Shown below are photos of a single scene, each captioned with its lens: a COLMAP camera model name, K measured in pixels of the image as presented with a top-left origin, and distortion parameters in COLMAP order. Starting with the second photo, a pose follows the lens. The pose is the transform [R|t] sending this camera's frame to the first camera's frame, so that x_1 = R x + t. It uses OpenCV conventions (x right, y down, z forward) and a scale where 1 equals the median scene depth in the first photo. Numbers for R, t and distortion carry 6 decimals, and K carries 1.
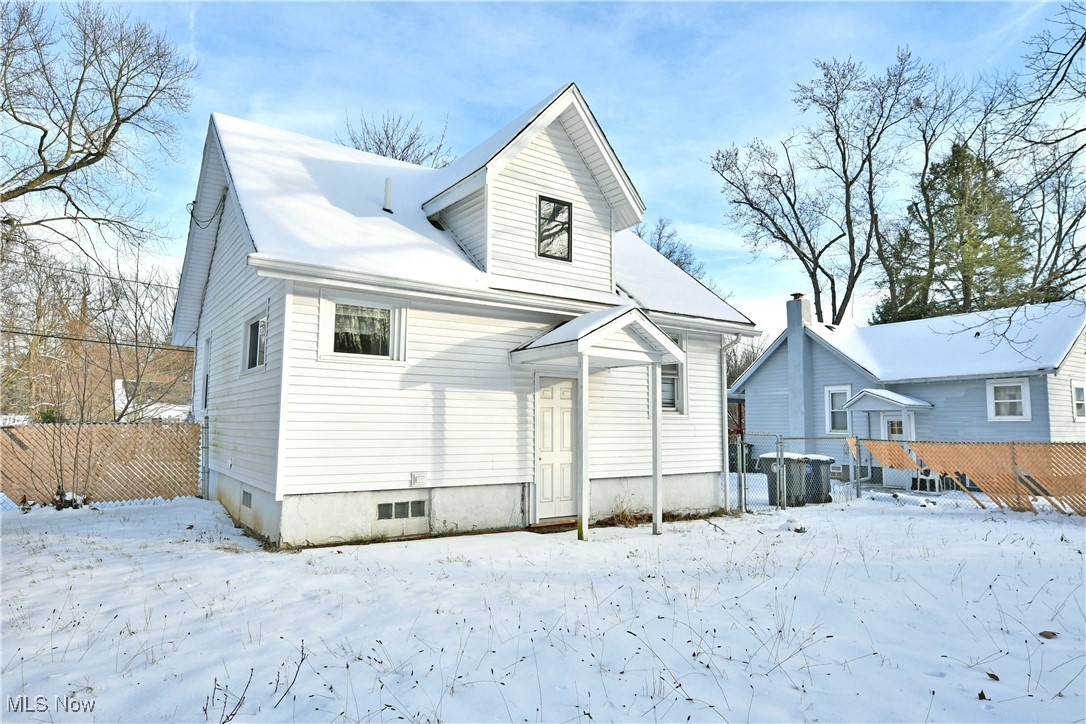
lens RADIAL K [[655.5, 0, 543.2], [0, 655.5, 362.7], [0, 0, 1]] dist [-0.012339, -0.005326]
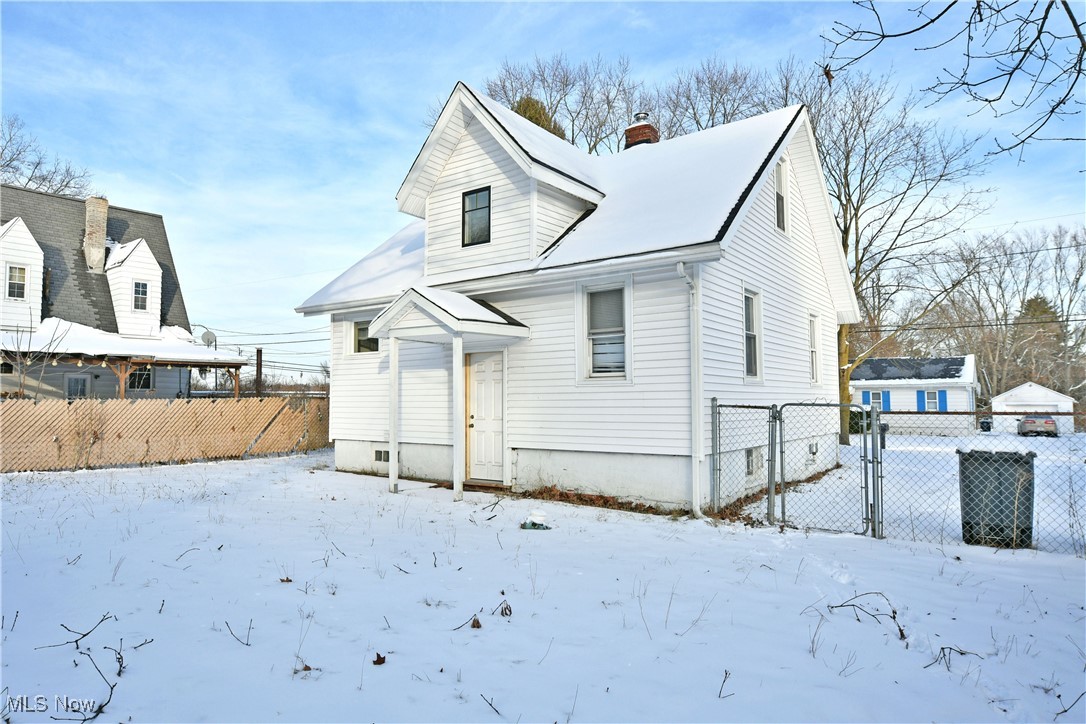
lens RADIAL K [[655.5, 0, 543.5], [0, 655.5, 362.2], [0, 0, 1]] dist [-0.012339, -0.005326]
pose [[0.327356, -0.063472, -0.942767, 1.149070], [0.096933, 0.994733, -0.033312, 0.090172], [0.939916, -0.080481, 0.331784, 0.776932]]
